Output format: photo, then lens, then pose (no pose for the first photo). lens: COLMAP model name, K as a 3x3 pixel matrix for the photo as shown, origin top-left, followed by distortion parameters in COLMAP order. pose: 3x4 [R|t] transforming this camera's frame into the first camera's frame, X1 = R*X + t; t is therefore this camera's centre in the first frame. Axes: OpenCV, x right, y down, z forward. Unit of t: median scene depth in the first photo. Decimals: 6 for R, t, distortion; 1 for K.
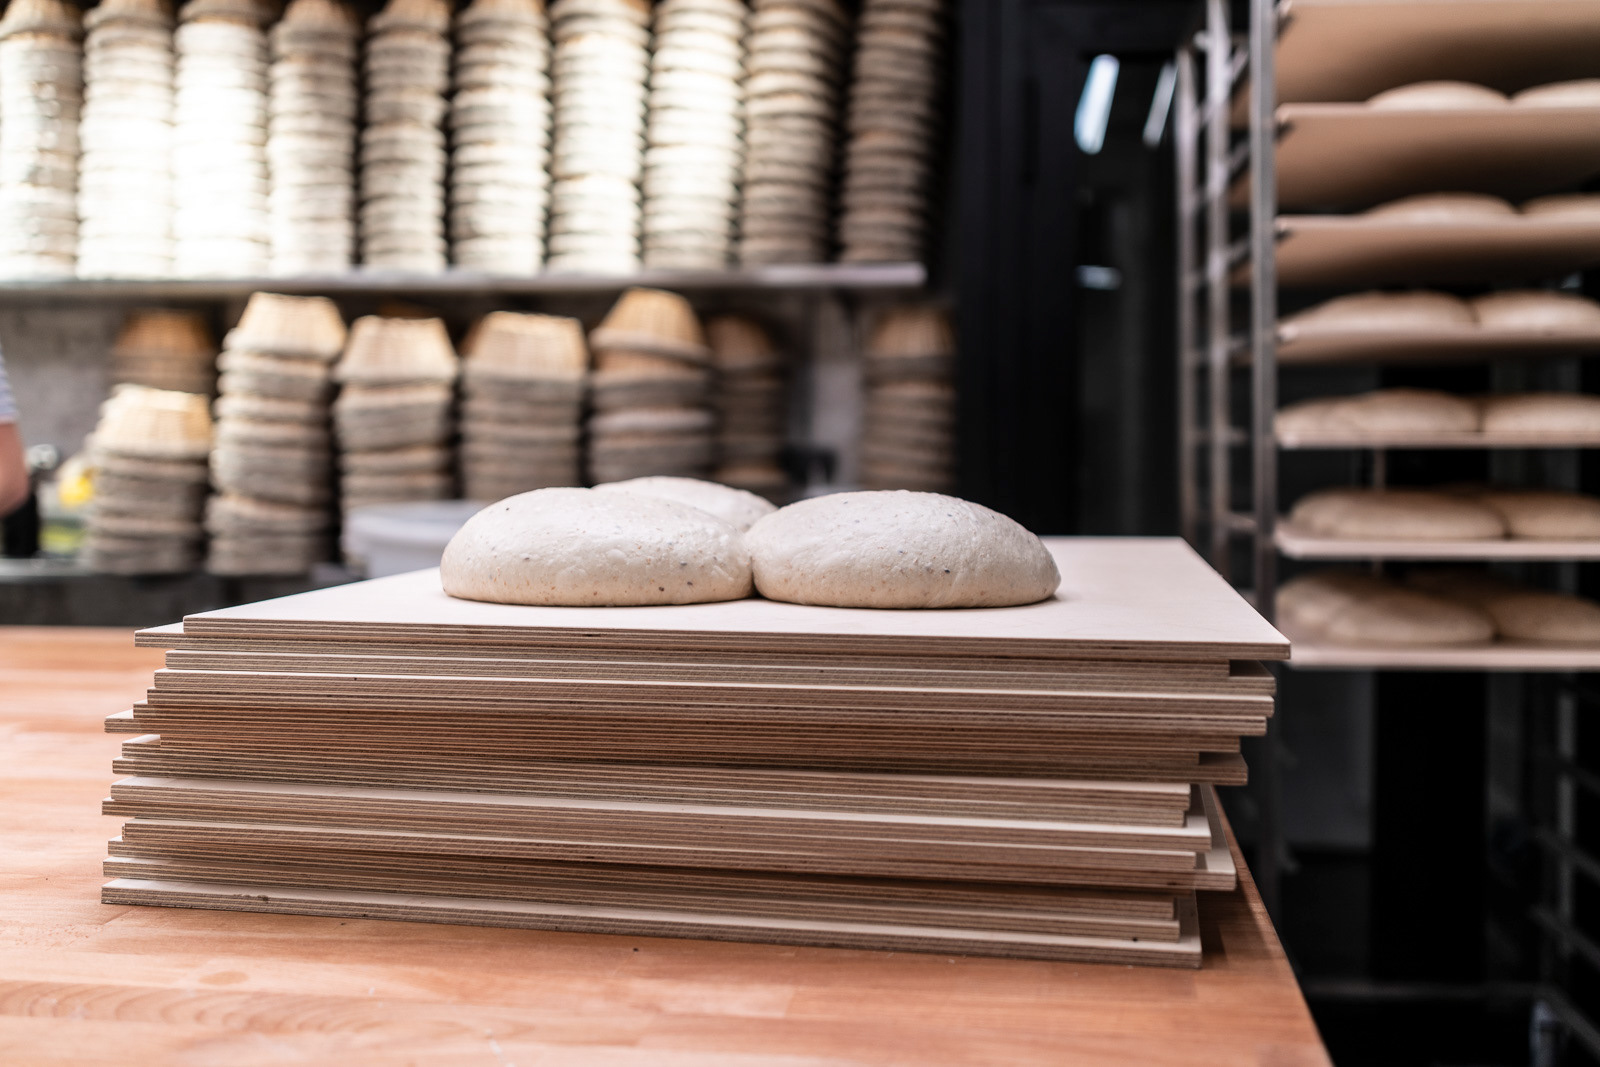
lens RADIAL K [[1621.4, 0, 804.3], [0, 1621.4, 524.1], [0, 0, 1]] dist [-0.037445, 0.000000]
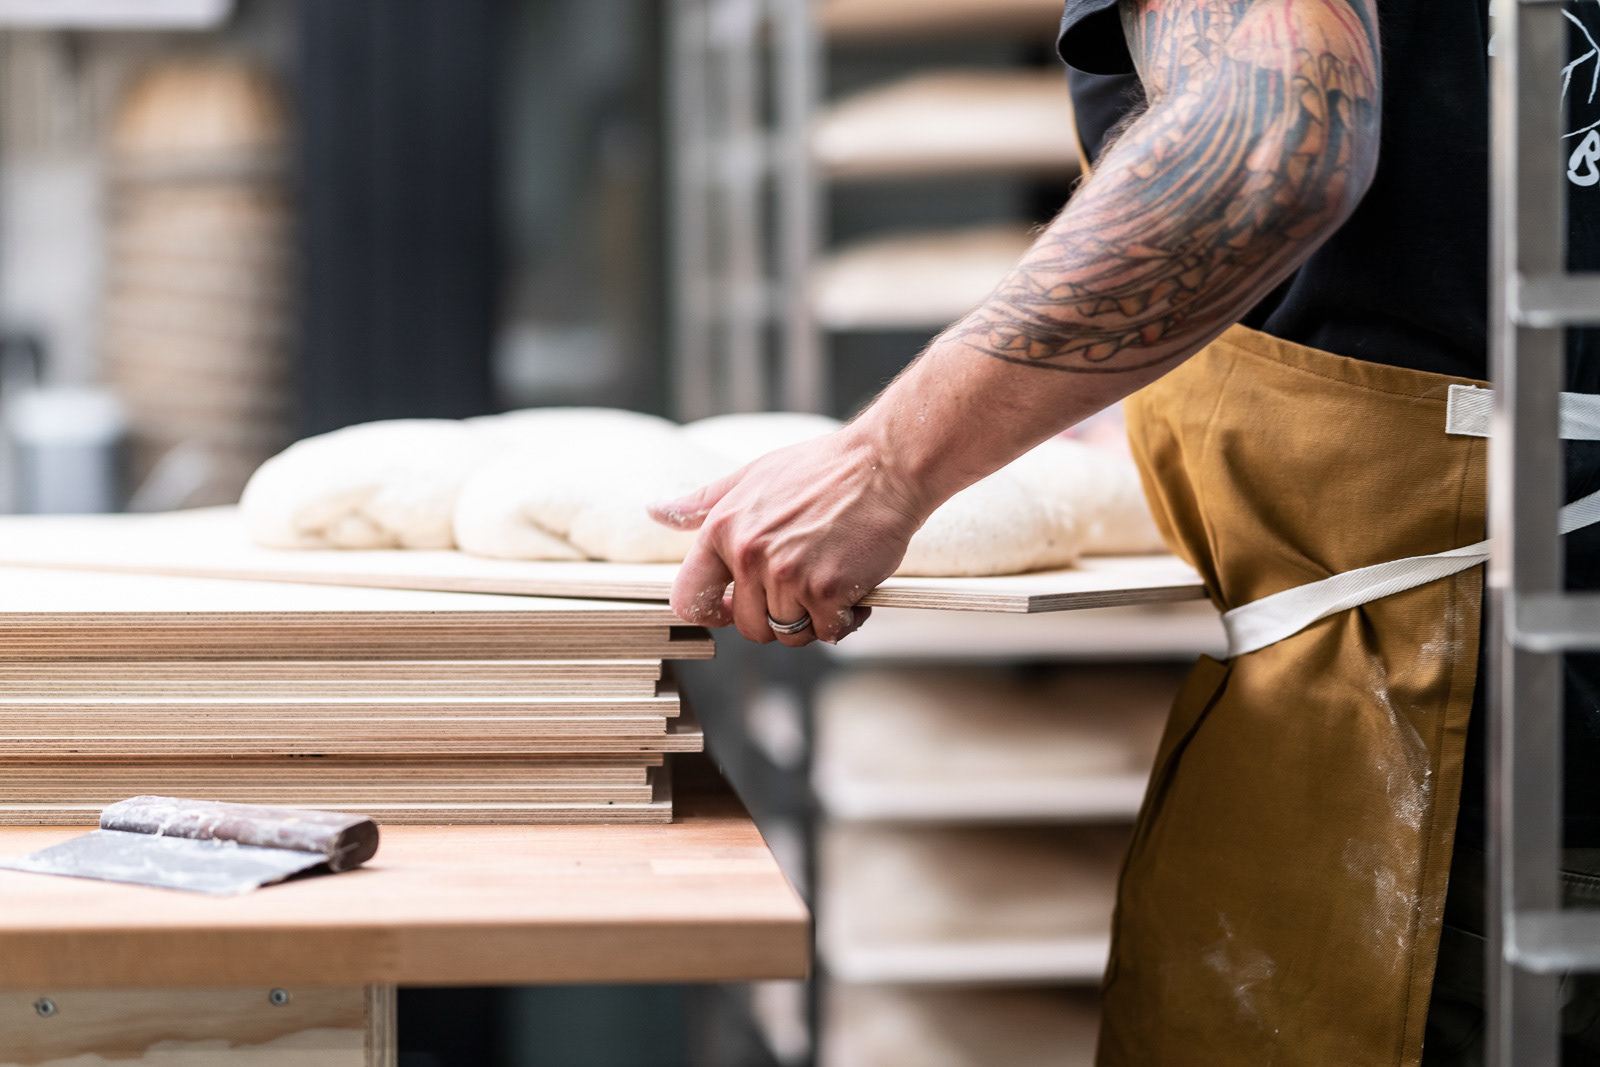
lens RADIAL K [[3951.8, 0, 799.2], [0, 3951.8, 534.4], [0, 0, 1]] dist [-0.497779, 0.000000]
pose [[0.967973, -0.010969, 0.250813, -0.063319], [0.008180, 0.999893, 0.012161, 0.010254], [-0.250920, -0.009720, 0.967959, -0.300981]]
